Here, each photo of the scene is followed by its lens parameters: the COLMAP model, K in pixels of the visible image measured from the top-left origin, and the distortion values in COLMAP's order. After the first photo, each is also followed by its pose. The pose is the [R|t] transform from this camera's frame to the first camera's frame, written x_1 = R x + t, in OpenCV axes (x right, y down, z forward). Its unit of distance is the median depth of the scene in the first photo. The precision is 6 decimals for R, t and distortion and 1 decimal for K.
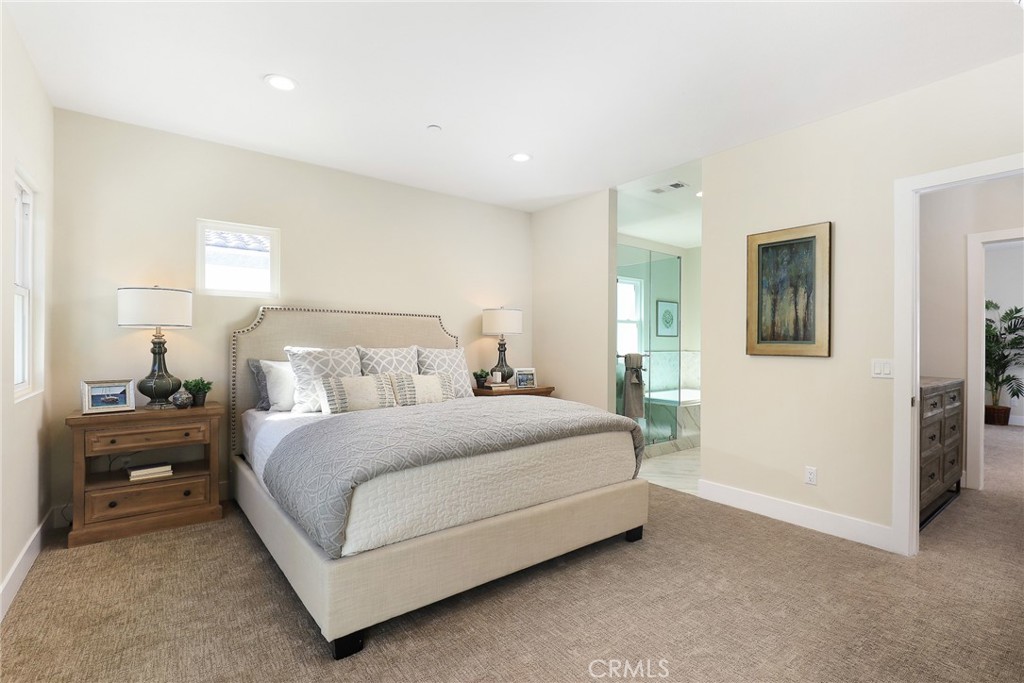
lens RADIAL K [[469.9, 0, 512.0], [0, 469.9, 341.5], [0, 0, 1]] dist [0.000646, 0.000724]
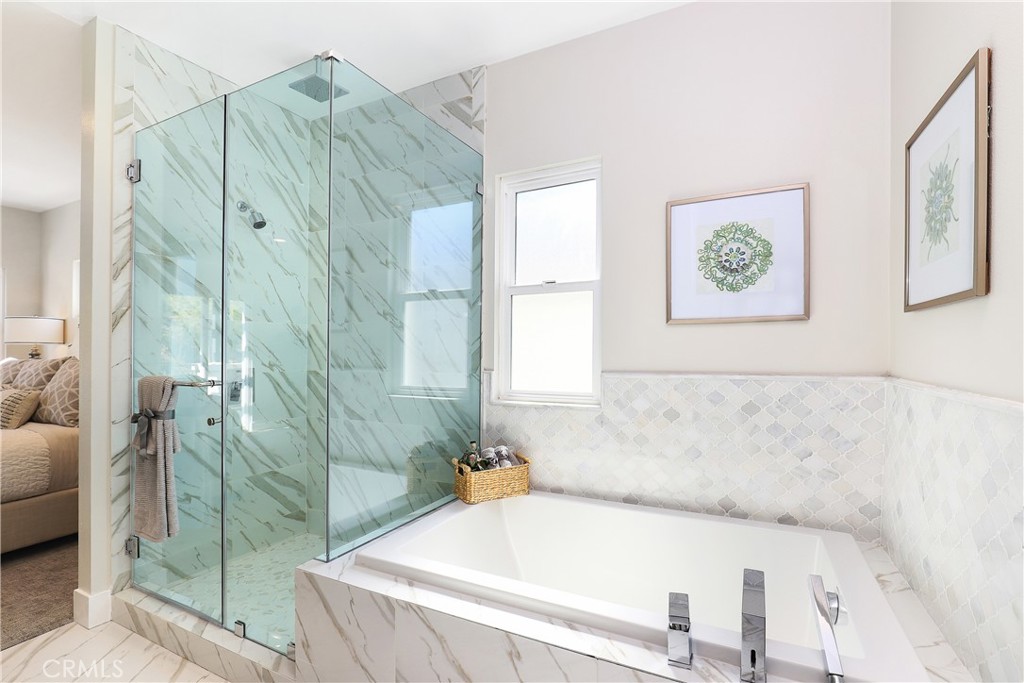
lens RADIAL K [[469.9, 0, 512.0], [0, 469.9, 341.5], [0, 0, 1]] dist [0.000646, 0.000724]
pose [[0.426321, -0.010308, -0.904513, 0.535188], [0.002364, 0.999944, -0.010281, 0.004114], [0.904569, 0.002245, 0.426321, 0.777525]]
